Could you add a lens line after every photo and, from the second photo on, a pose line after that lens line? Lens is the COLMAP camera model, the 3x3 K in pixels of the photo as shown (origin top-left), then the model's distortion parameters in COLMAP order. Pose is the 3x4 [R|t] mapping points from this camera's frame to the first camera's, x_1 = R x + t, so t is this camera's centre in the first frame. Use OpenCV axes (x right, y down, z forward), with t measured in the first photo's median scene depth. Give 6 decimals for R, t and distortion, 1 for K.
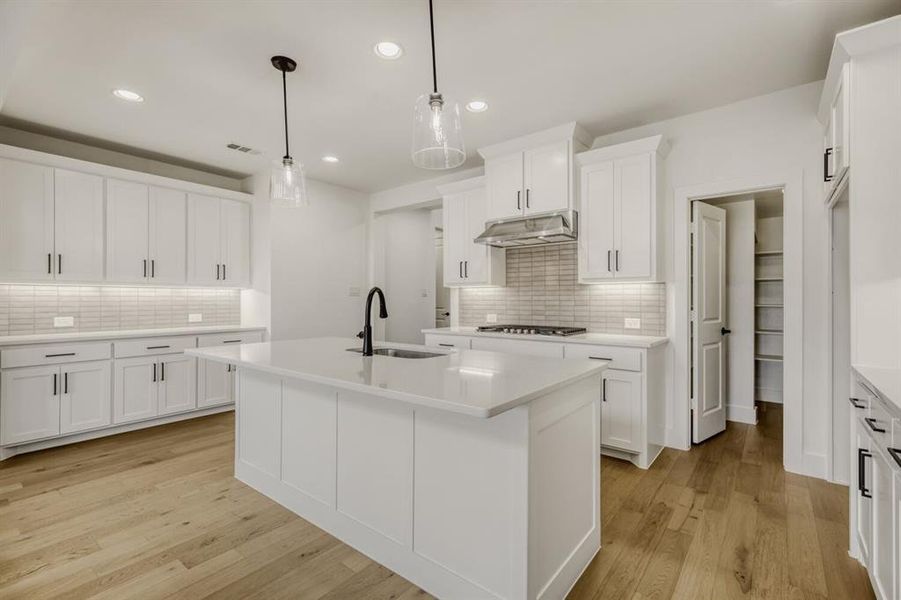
lens RADIAL K [[401.3, 0, 456.9], [0, 401.3, 296.9], [0, 0, 1]] dist [0.004185, 0.000546]
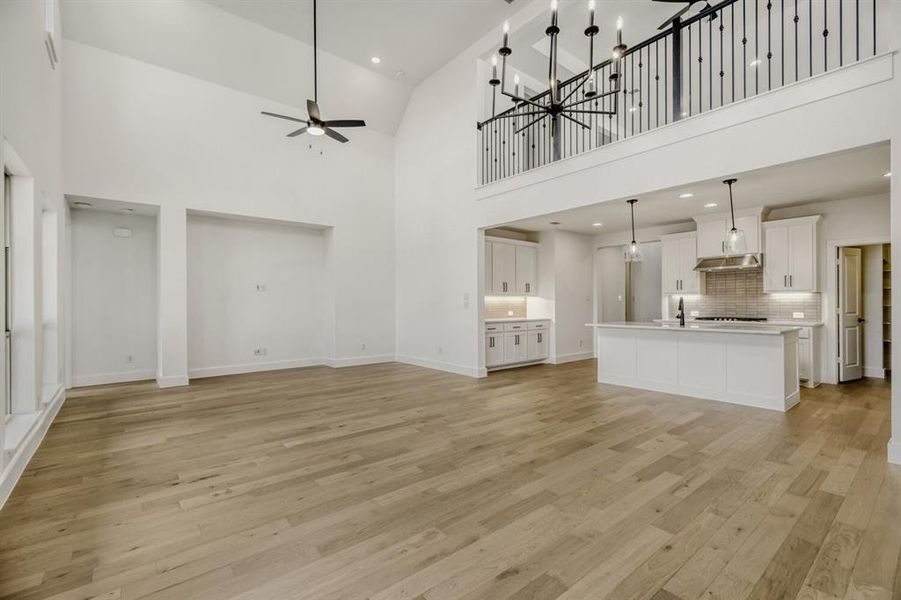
lens RADIAL K [[399.6, 0, 455.2], [0, 399.6, 302.3], [0, 0, 1]] dist [0.002085, 0.000736]
pose [[0.977330, -0.004401, -0.211674, -0.667630], [0.004809, 0.999987, 0.001413, -0.001185], [0.211665, -0.002399, 0.977339, -1.046615]]
